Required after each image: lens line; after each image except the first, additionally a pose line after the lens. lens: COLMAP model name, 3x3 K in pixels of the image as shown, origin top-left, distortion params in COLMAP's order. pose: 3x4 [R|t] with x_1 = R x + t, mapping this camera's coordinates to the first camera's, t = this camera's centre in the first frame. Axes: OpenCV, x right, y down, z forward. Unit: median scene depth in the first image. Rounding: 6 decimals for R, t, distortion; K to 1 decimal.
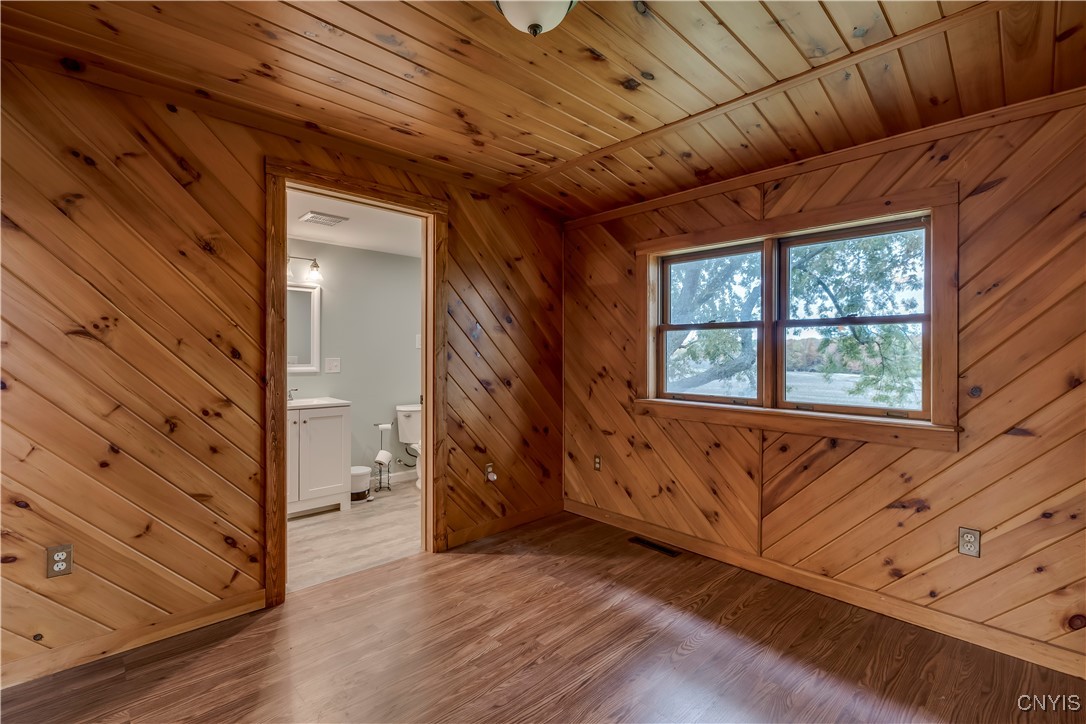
lens RADIAL K [[492.4, 0, 536.1], [0, 492.4, 364.0], [0, 0, 1]] dist [-0.008105, 0.003366]
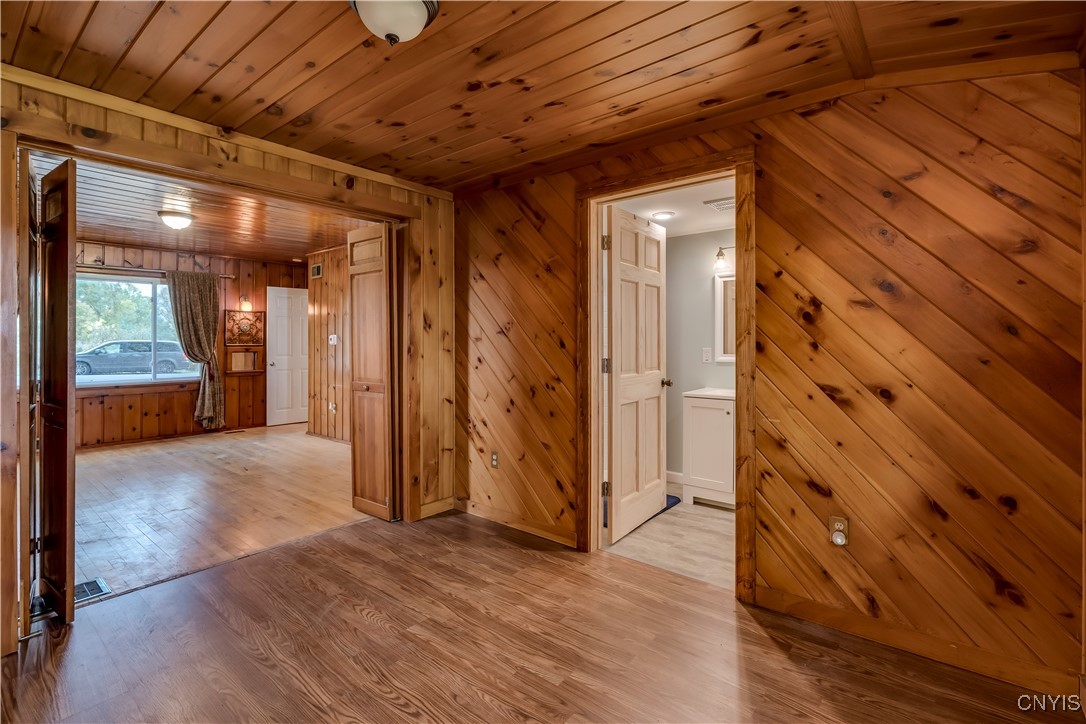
lens RADIAL K [[492.4, 0, 540.6], [0, 492.4, 342.9], [0, 0, 1]] dist [-0.008105, 0.003366]
pose [[0.133128, -0.002050, -0.991097, 0.680048], [-0.019524, 0.999798, -0.004691, -0.016675], [0.990906, 0.019975, 0.133062, 0.744937]]
